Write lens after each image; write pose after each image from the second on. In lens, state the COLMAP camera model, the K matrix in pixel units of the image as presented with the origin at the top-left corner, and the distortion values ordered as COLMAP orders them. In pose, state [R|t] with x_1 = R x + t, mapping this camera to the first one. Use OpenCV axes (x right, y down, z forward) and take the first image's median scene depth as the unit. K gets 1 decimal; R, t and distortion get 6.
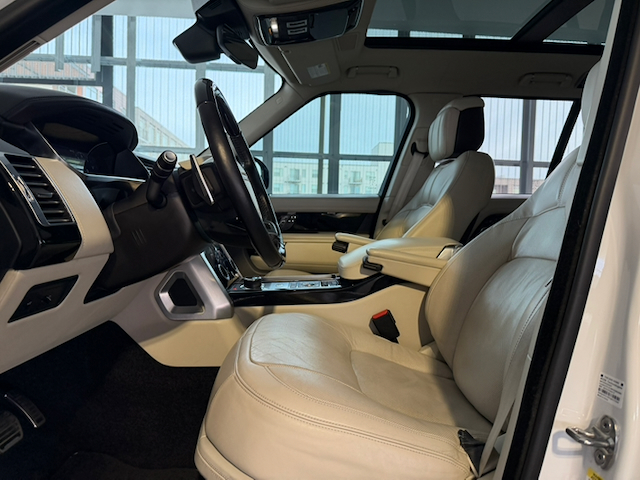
lens RADIAL K [[452.2, 0, 320.0], [0, 452.2, 240.0], [0, 0, 1]] dist [0.077984, -0.093714]
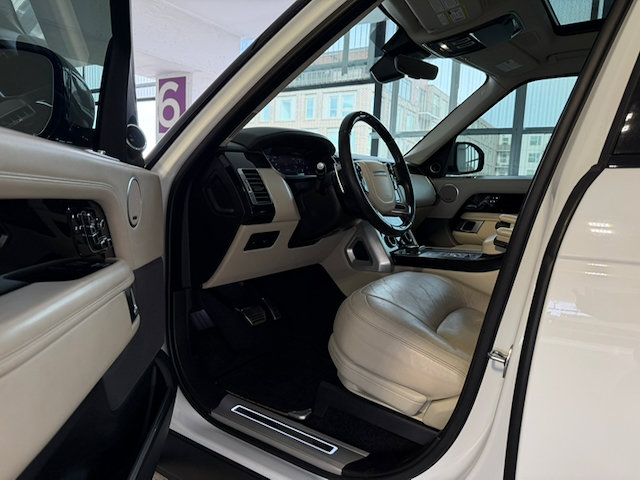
lens RADIAL K [[452.2, 0, 320.0], [0, 452.2, 240.0], [0, 0, 1]] dist [0.077984, -0.093714]
pose [[0.818059, 0.080885, -0.569417, 0.531771], [-0.047090, 0.996157, 0.073851, -0.024806], [0.573203, -0.033600, 0.818724, -0.329960]]
